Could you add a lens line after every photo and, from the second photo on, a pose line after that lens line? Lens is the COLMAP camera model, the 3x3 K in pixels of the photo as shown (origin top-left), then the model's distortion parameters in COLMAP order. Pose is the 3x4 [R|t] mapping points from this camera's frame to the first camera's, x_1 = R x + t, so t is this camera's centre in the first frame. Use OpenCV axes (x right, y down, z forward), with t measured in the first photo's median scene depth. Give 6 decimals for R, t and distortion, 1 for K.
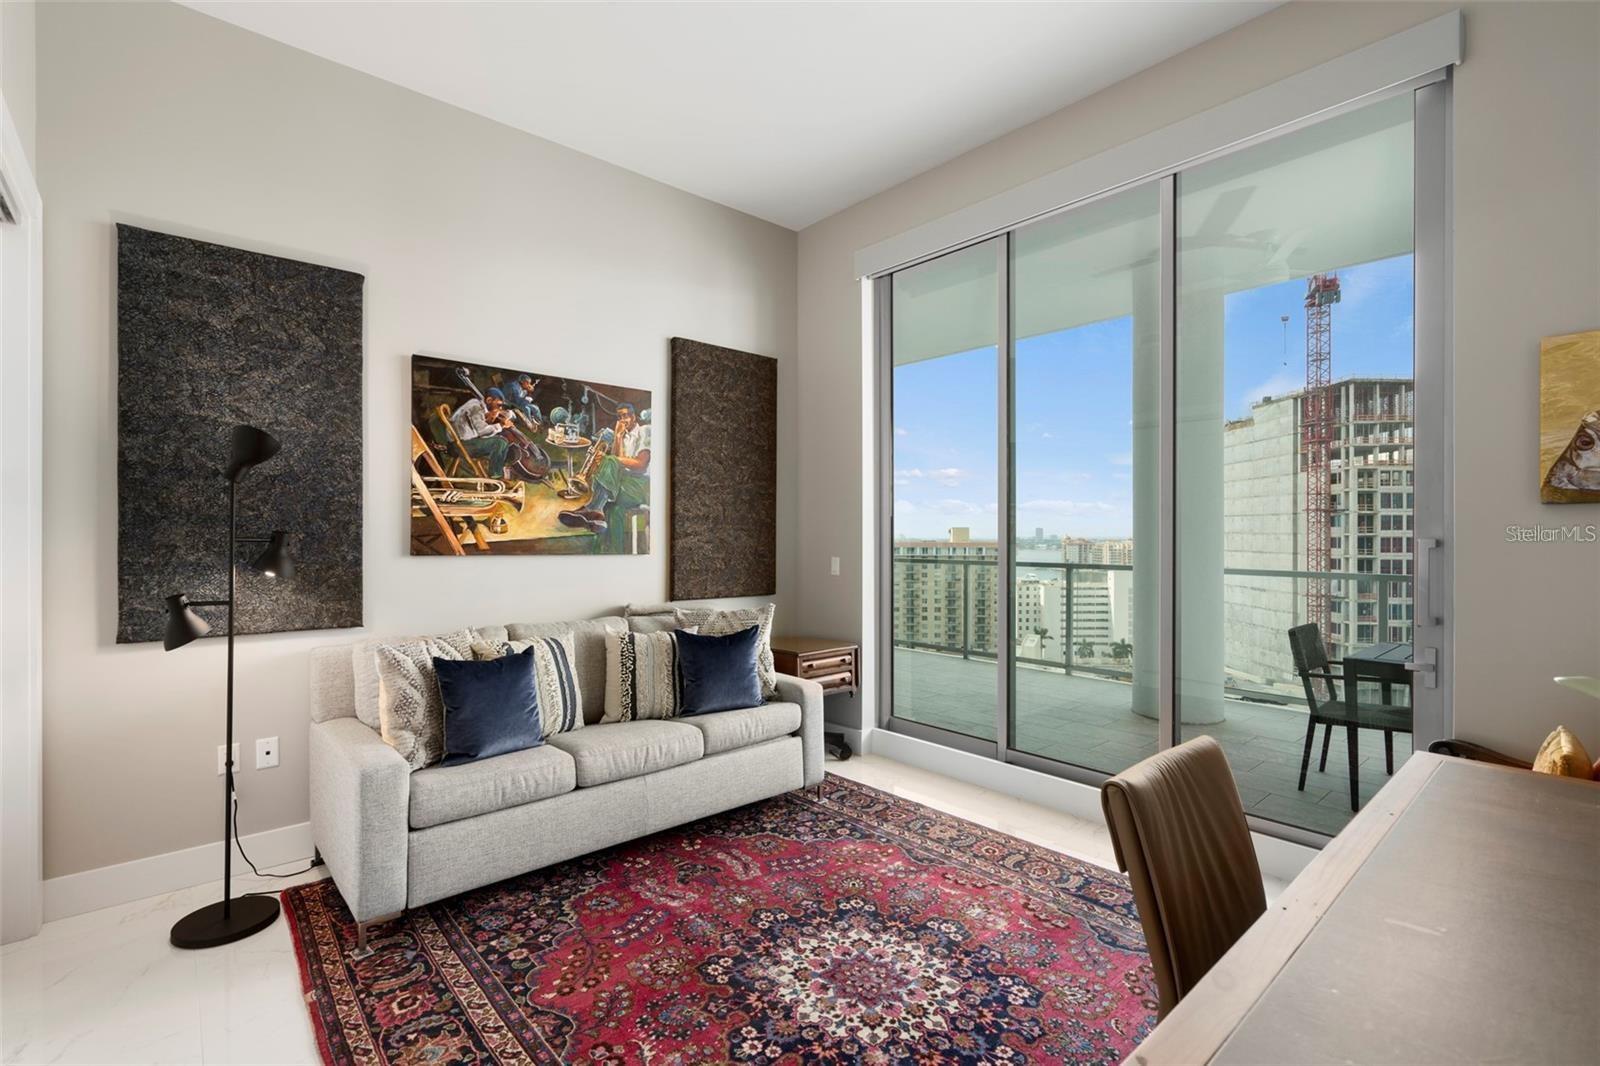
lens RADIAL K [[746.4, 0, 783.1], [0, 746.4, 536.3], [0, 0, 1]] dist [-0.013486, 0.000412]
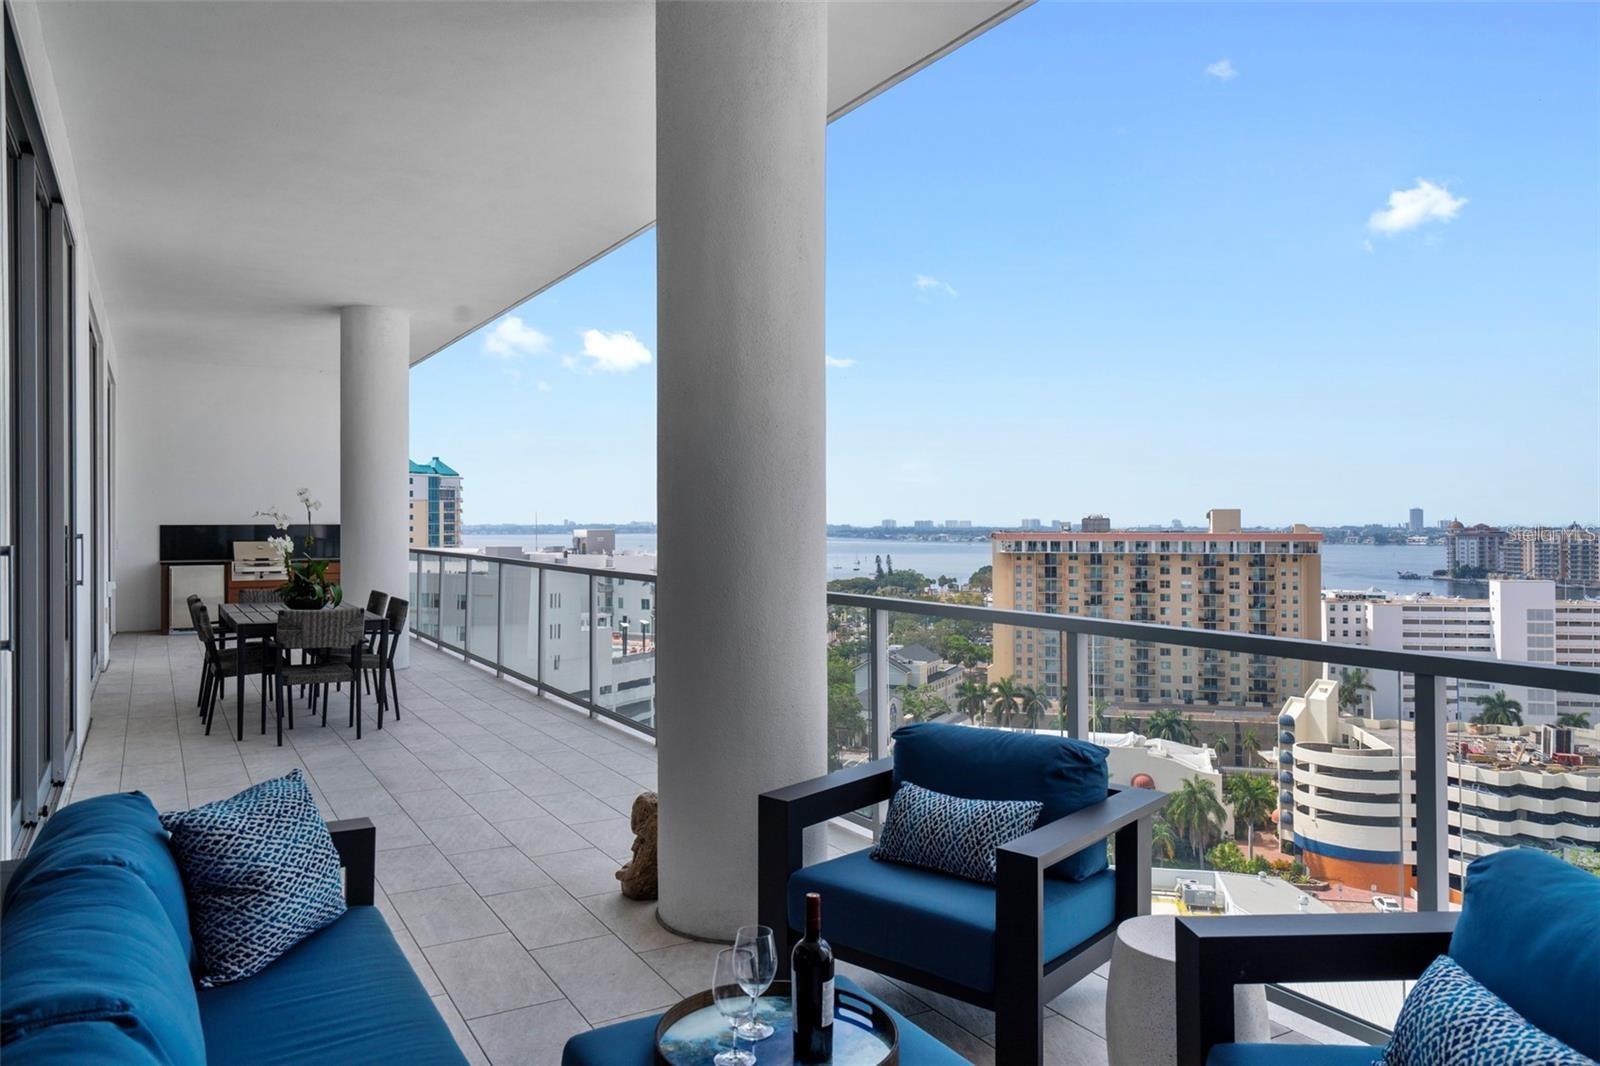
lens RADIAL K [[1125.5, 0, 800.3], [0, 1125.5, 514.2], [0, 0, 1]] dist [0.007326, -0.006259]
pose [[0.977906, -0.004709, -0.208991, 0.102575], [0.002518, 0.999939, -0.010748, 0.001339], [0.209029, 0.009984, 0.977859, -0.019225]]
